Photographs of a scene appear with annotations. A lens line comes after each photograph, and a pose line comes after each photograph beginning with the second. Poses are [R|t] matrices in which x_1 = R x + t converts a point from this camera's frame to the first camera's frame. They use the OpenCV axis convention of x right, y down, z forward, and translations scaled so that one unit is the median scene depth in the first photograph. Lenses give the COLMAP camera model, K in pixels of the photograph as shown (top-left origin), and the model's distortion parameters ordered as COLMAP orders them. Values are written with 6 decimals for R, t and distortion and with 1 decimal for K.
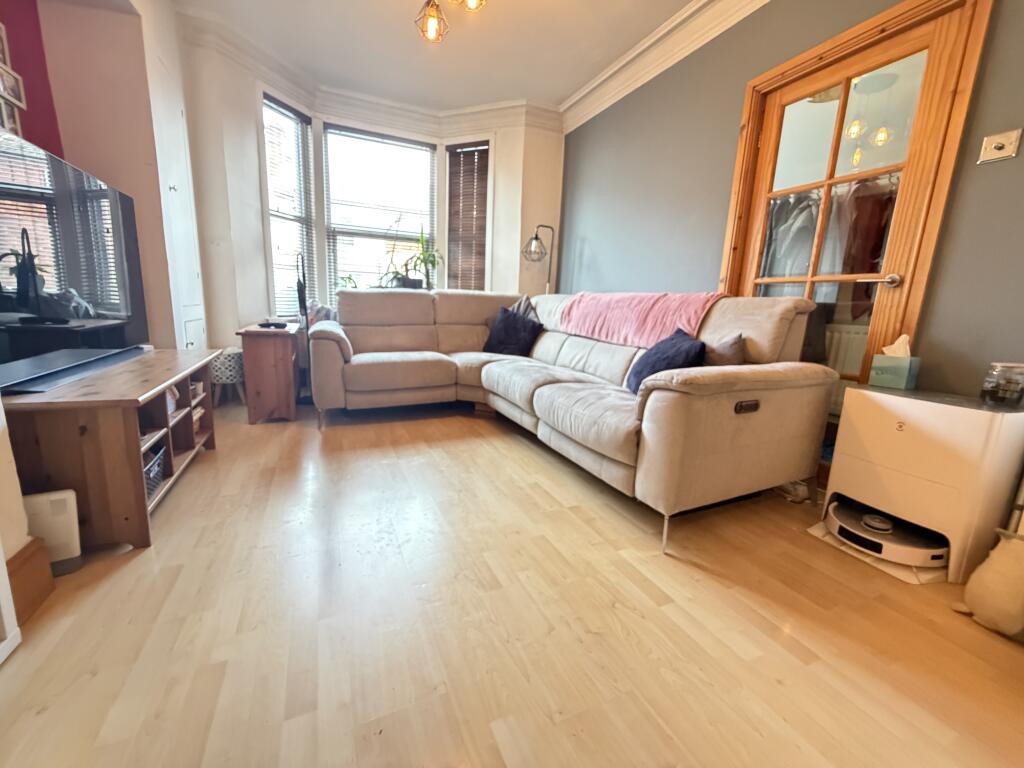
lens RADIAL K [[410.0, 0, 509.9], [0, 410.0, 382.5], [0, 0, 1]] dist [0.001959, 0.000417]
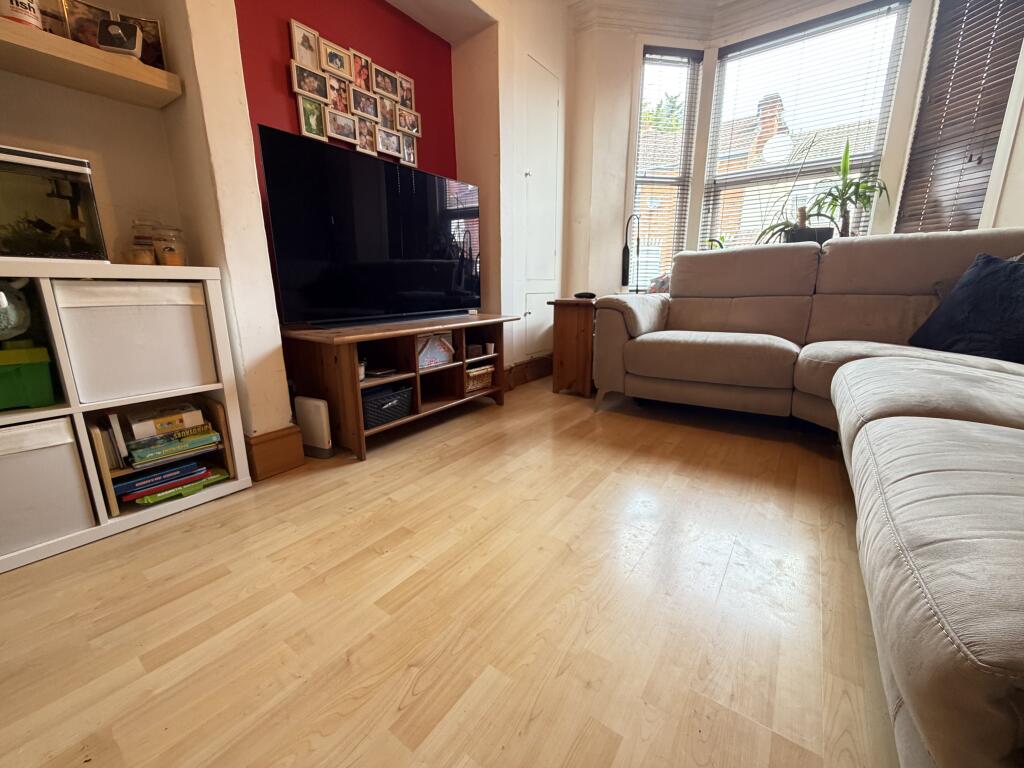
lens RADIAL K [[410.0, 0, 512.2], [0, 410.0, 382.0], [0, 0, 1]] dist [0.001959, 0.000417]
pose [[0.492151, 0.153906, -0.856796, 0.166388], [-0.136389, 0.985724, 0.098723, -0.009734], [0.859759, 0.068271, 0.506116, 0.328128]]
